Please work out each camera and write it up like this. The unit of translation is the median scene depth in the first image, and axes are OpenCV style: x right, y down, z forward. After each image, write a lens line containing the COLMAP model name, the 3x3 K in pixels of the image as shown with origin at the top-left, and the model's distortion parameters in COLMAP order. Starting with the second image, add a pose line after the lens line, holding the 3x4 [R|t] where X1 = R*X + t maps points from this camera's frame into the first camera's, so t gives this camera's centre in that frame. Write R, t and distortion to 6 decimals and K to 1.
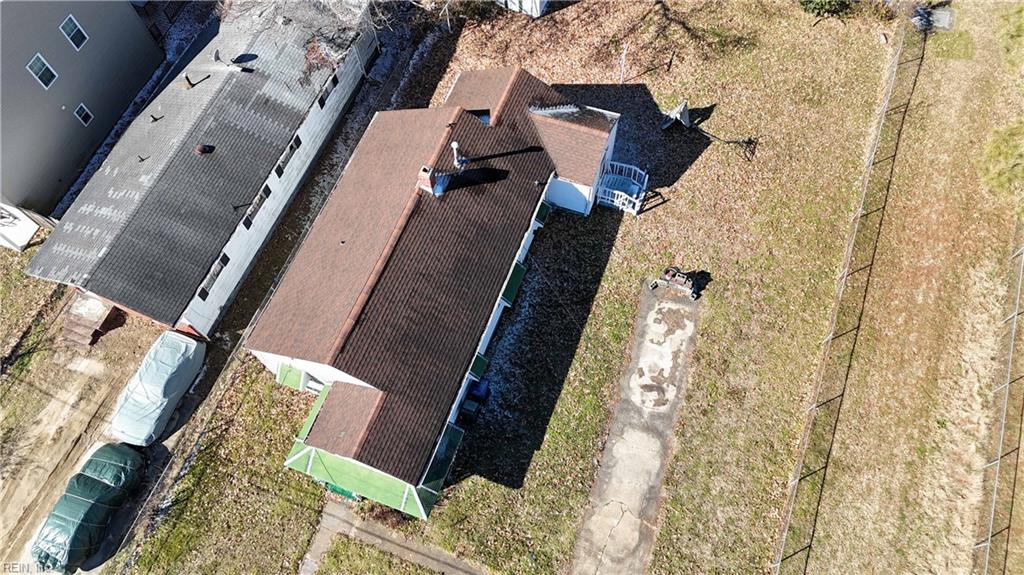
lens RADIAL K [[750.5, 0, 512.0], [0, 750.5, 287.5], [0, 0, 1]] dist [0.087533, -0.085507]
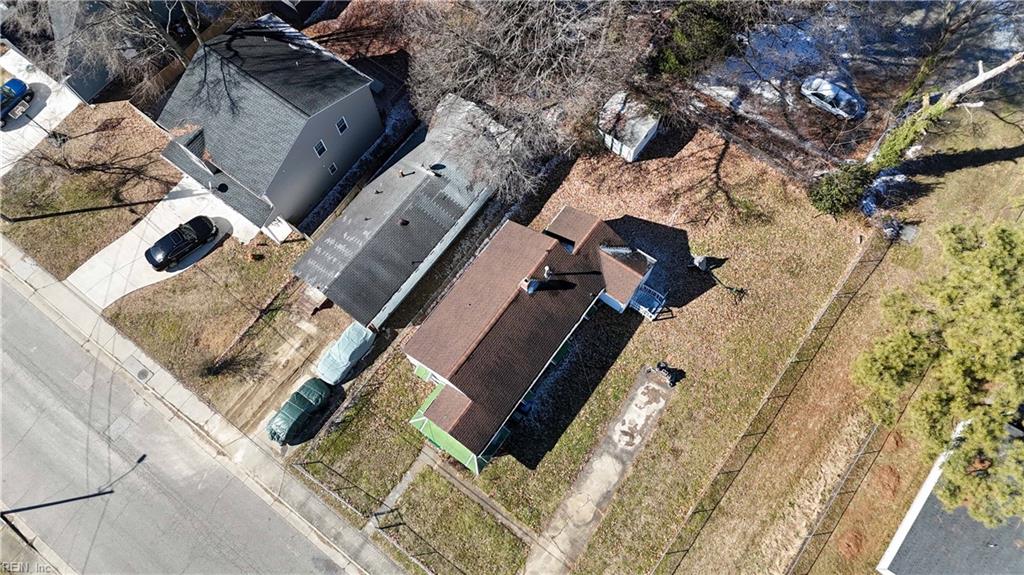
lens RADIAL K [[750.5, 0, 512.0], [0, 750.5, 287.5], [0, 0, 1]] dist [0.087533, -0.085507]
pose [[0.961927, 0.257505, -0.091585, 0.012550], [-0.247682, 0.963004, 0.106192, -0.281515], [0.115542, -0.079465, 0.990119, -0.620166]]
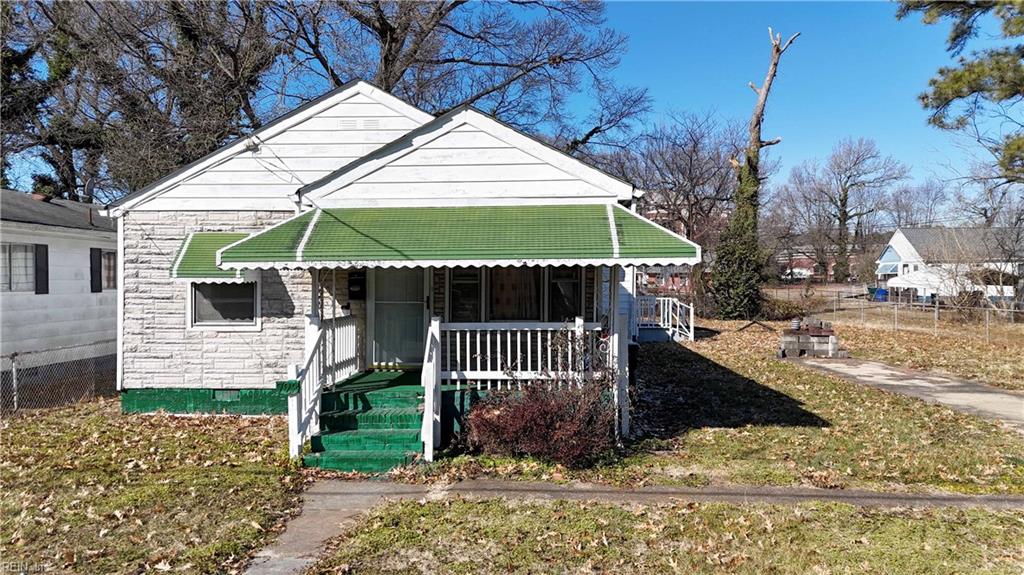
lens RADIAL K [[750.5, 0, 512.0], [0, 750.5, 287.5], [0, 0, 1]] dist [0.087533, -0.085507]
pose [[0.946458, 0.020271, 0.322190, -0.249870], [0.282783, 0.429378, -0.857711, 0.485767], [-0.155728, 0.902898, 0.400656, 0.758240]]
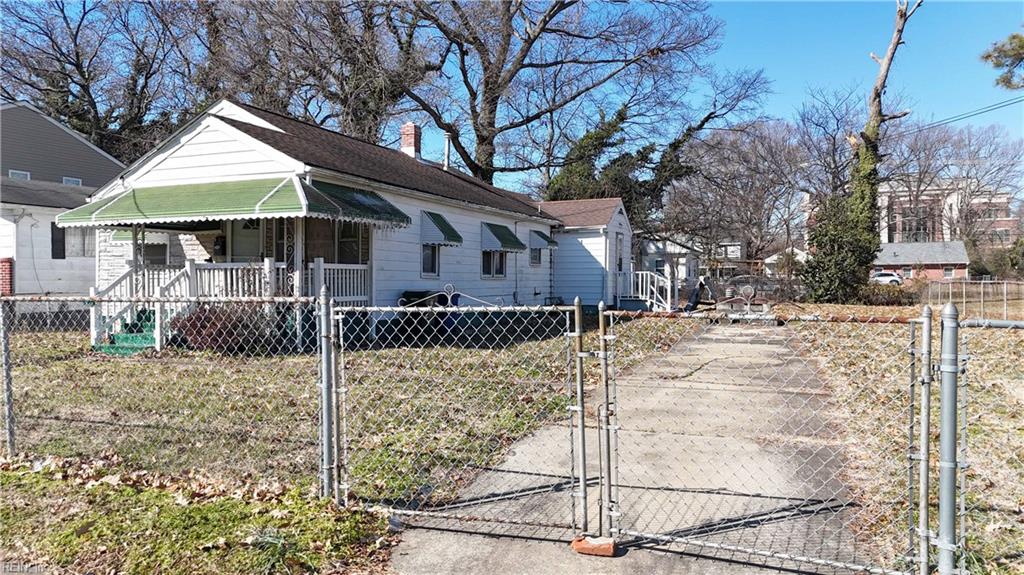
lens RADIAL K [[750.5, 0, 512.0], [0, 750.5, 287.5], [0, 0, 1]] dist [0.087533, -0.085507]
pose [[0.999475, 0.025389, -0.020111, 0.021694], [-0.029103, 0.431488, -0.901649, 0.631000], [-0.014215, 0.901761, 0.432001, 0.712951]]
